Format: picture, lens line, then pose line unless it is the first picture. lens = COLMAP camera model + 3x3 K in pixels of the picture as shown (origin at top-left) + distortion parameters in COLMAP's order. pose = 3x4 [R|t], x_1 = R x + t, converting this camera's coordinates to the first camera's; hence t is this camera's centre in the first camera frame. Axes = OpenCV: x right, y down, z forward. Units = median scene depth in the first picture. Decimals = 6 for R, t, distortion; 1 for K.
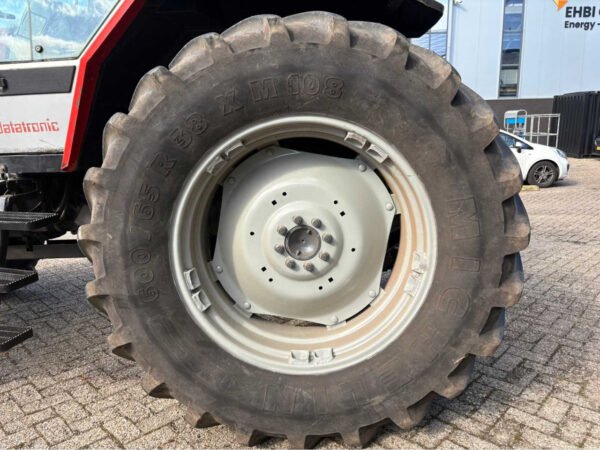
lens RADIAL K [[451.7, 0, 301.3], [0, 451.7, 223.4], [0, 0, 1]] dist [0.064376, -0.071182]
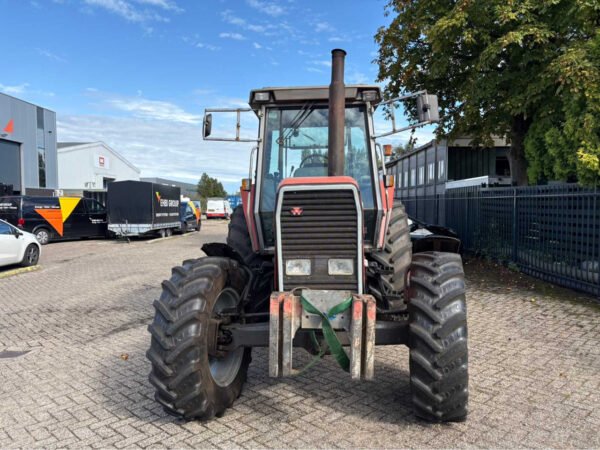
lens RADIAL K [[451.7, 0, 301.3], [0, 451.7, 223.4], [0, 0, 1]] dist [0.064376, -0.071182]
pose [[0.028467, -0.023609, 0.999316, -3.388132], [0.190264, 0.981572, 0.017770, -0.417958], [-0.981320, 0.189628, 0.032434, 1.473600]]
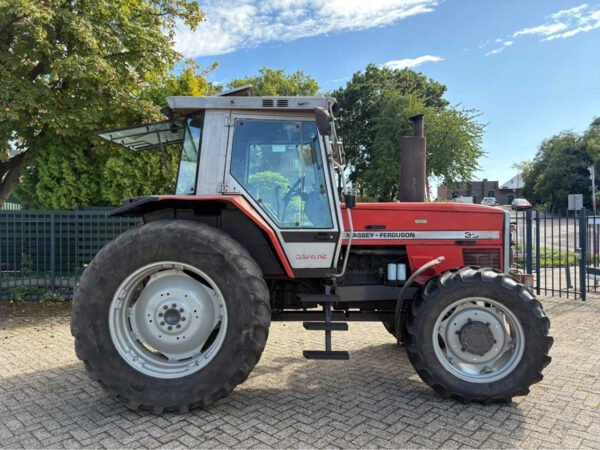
lens RADIAL K [[452.4, 0, 300.0], [0, 452.4, 225.0], [0, 0, 1]] dist [0.096320, -0.113518]
pose [[-0.999494, 0.027932, -0.015224, -0.580842], [0.024809, 0.983971, 0.176592, -0.939046], [0.019912, 0.176125, -0.984166, 4.129375]]
